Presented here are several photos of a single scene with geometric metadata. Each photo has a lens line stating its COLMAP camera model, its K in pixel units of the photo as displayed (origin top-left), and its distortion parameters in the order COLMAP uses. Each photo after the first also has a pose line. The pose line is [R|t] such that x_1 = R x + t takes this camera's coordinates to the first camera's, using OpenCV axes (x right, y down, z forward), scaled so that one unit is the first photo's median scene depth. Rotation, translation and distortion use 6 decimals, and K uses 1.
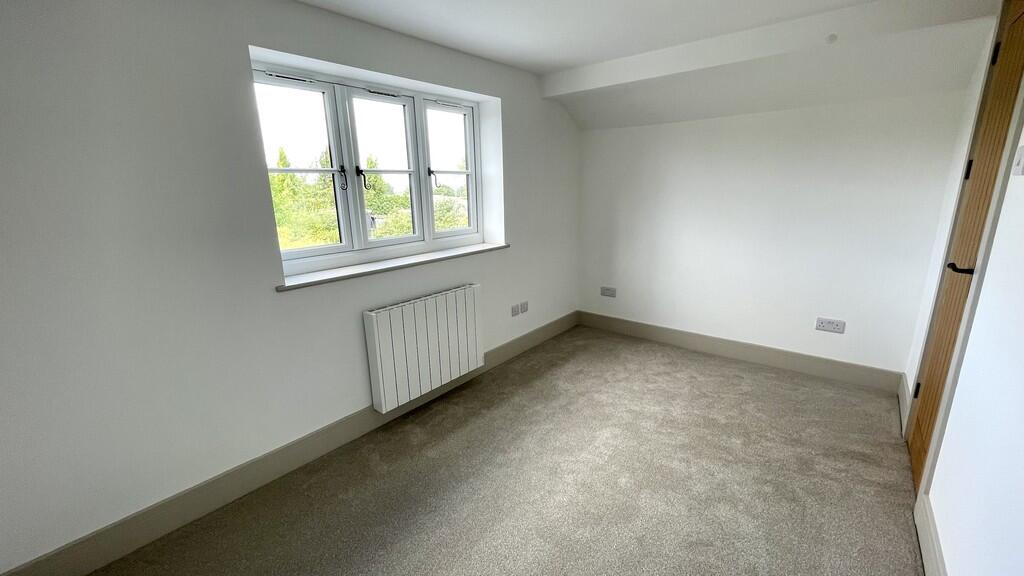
lens RADIAL K [[411.2, 0, 521.3], [0, 411.2, 292.6], [0, 0, 1]] dist [0.000958, 0.000173]
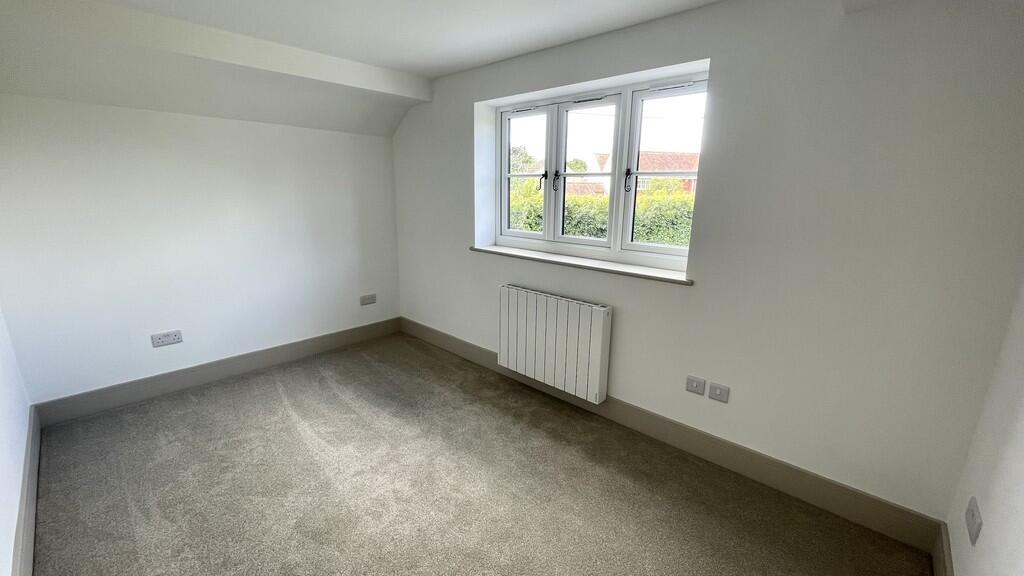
lens RADIAL K [[411.2, 0, 519.7], [0, 411.2, 290.0], [0, 0, 1]] dist [0.000958, 0.000173]
pose [[-0.060037, 0.260367, -0.963641, 0.769201], [-0.261779, 0.927487, 0.266908, -0.257624], [0.963259, 0.268286, 0.012475, 0.905220]]
